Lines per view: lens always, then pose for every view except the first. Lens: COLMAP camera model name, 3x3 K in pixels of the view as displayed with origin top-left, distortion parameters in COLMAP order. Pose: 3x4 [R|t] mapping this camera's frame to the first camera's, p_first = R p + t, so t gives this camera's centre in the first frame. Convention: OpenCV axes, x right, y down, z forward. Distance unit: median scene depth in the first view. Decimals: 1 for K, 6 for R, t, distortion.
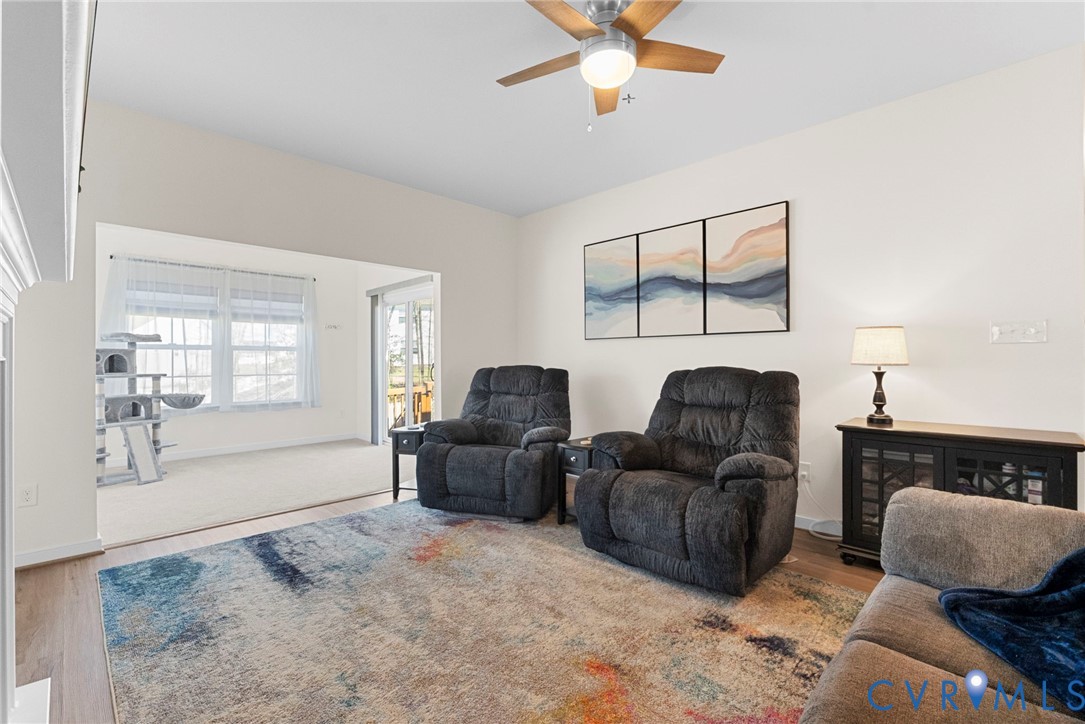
lens RADIAL K [[490.3, 0, 534.0], [0, 490.3, 358.5], [0, 0, 1]] dist [-0.002662, 0.000040]
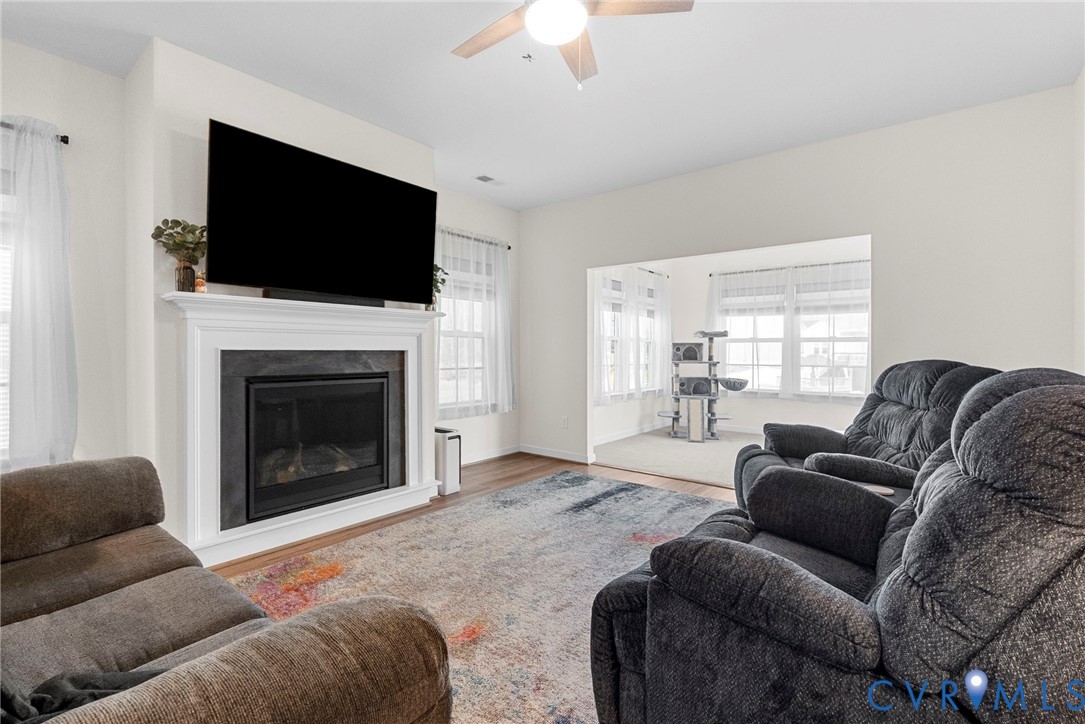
lens RADIAL K [[490.3, 0, 534.1], [0, 490.3, 356.6], [0, 0, 1]] dist [-0.002662, 0.000040]
pose [[0.094535, 0.013343, -0.995432, 0.508680], [-0.002576, 0.999910, 0.013158, 0.002322], [0.995518, 0.001321, 0.094561, 0.431073]]
